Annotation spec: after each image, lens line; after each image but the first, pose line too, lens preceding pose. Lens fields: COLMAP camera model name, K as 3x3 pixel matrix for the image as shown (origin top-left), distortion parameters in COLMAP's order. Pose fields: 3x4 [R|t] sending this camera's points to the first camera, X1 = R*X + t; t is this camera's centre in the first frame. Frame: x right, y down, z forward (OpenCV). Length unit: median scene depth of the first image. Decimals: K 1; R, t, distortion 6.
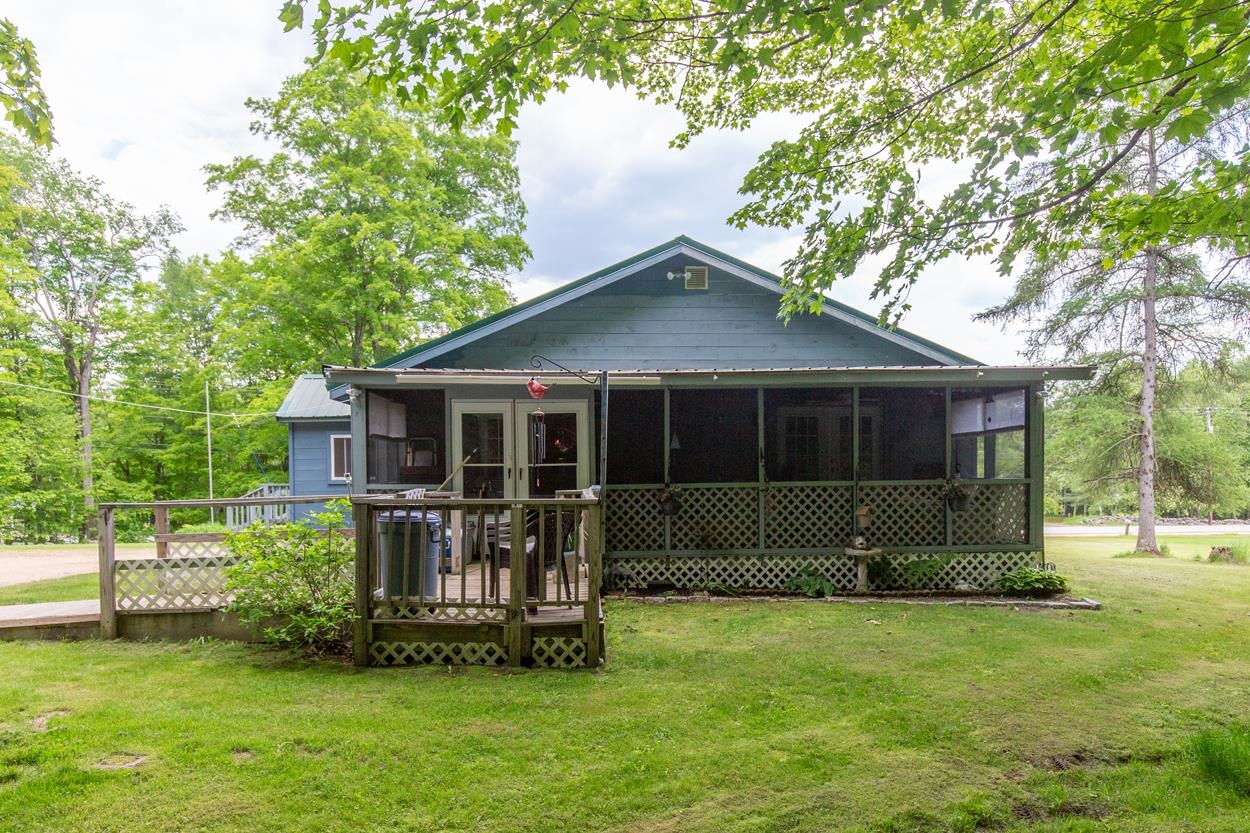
lens RADIAL K [[854.6, 0, 625.2], [0, 854.6, 535.7], [0, 0, 1]] dist [0.006717, 0.000313]
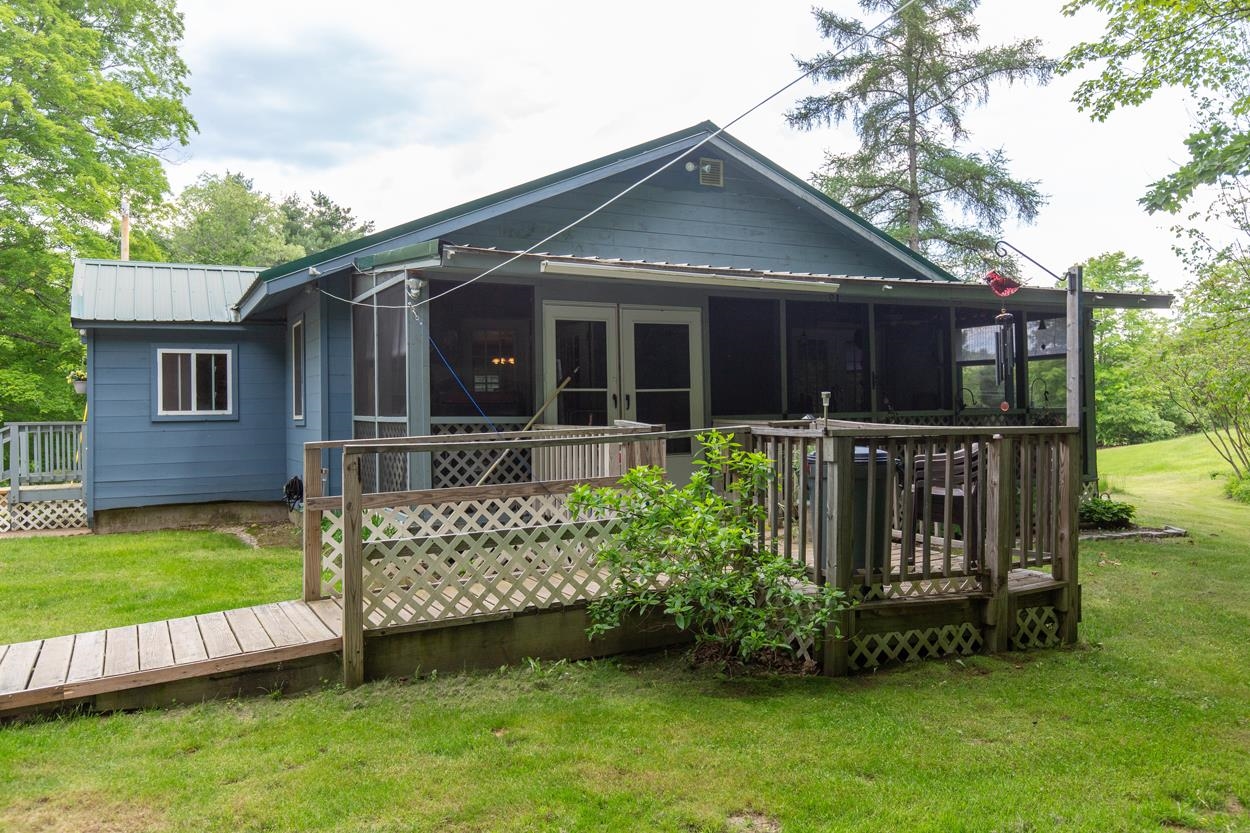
lens RADIAL K [[973.7, 0, 625.0], [0, 973.7, 416.5], [0, 0, 1]] dist [0.005420, -0.000539]
pose [[0.905374, -0.006303, 0.424568, -0.493561], [0.035026, 0.997591, -0.059883, -0.007815], [-0.423168, 0.069087, 0.903414, 0.224328]]
